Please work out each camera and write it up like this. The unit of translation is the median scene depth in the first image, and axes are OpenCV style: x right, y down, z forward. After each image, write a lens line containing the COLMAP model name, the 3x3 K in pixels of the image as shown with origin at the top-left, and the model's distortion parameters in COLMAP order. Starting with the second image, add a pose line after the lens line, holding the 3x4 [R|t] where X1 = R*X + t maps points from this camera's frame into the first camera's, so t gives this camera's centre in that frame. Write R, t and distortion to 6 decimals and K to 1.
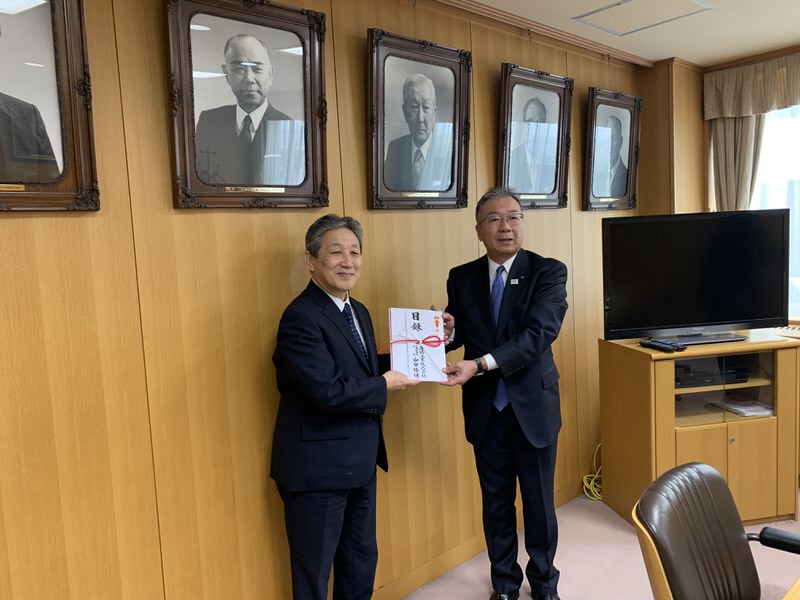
lens RADIAL K [[618.3, 0, 396.3], [0, 618.3, 294.4], [0, 0, 1]] dist [0.022581, -0.016552]
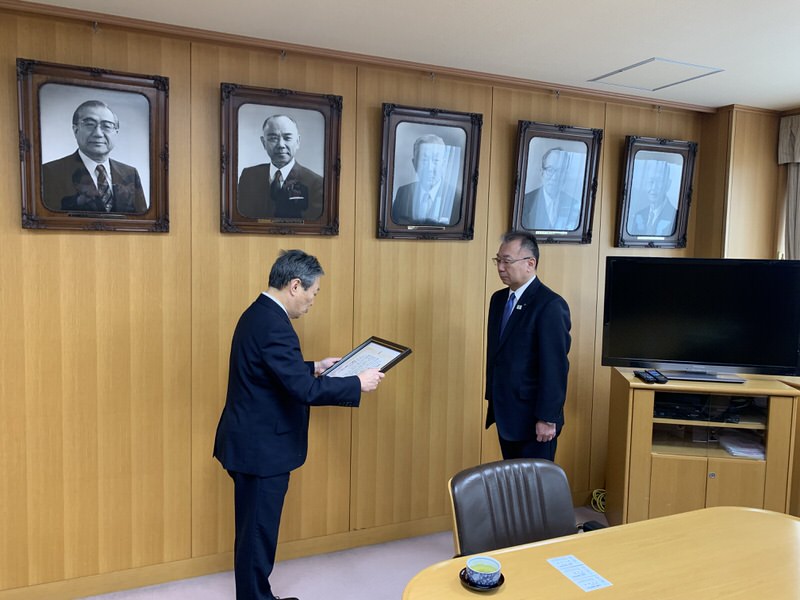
lens RADIAL K [[618.3, 0, 394.9], [0, 618.3, 295.7], [0, 0, 1]] dist [0.022581, -0.016552]
pose [[0.942001, 0.096699, -0.321377, 0.349806], [-0.098070, 0.995108, 0.011961, -0.029230], [0.320962, 0.020250, 0.946876, -0.185456]]
